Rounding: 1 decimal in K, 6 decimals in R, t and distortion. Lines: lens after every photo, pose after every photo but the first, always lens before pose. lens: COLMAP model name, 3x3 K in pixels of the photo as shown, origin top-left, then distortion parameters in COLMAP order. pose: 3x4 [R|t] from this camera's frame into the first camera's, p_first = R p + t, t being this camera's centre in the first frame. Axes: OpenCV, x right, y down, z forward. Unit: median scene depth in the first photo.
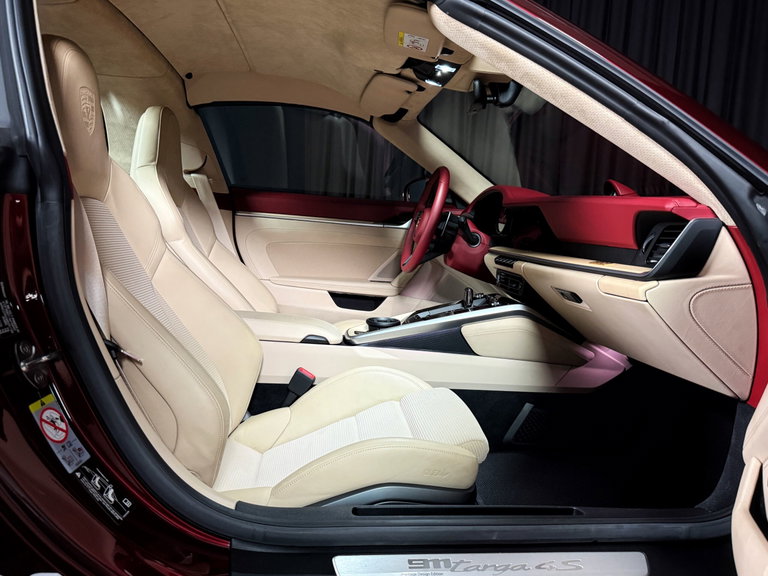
lens RADIAL K [[593.7, 0, 384.0], [0, 593.7, 288.0], [0, 0, 1]] dist [0.057065, -0.119179]
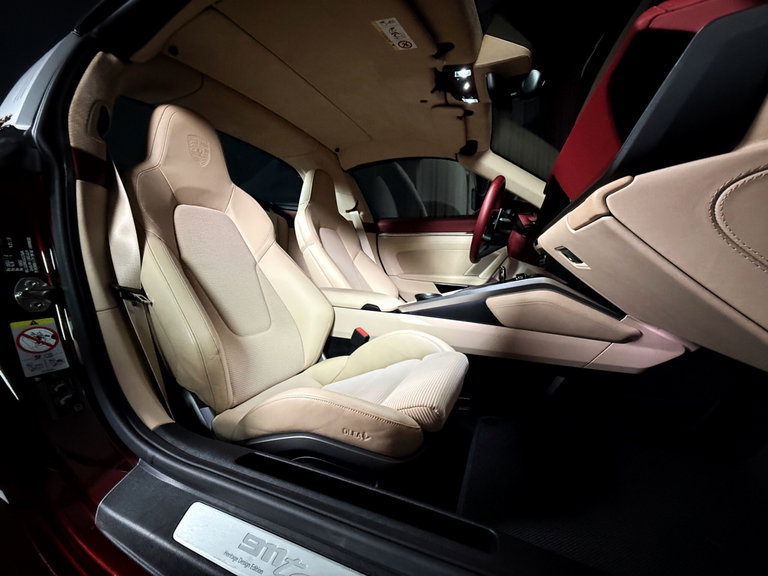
lens RADIAL K [[311.5, 0, 384.0], [0, 311.5, 288.0], [0, 0, 1]] dist [0.021027, 0.000111]
pose [[0.869368, -0.008196, -0.494096, 0.259681], [-0.011739, 0.999238, -0.037230, 0.070146], [0.494025, 0.038167, 0.868610, 0.406393]]
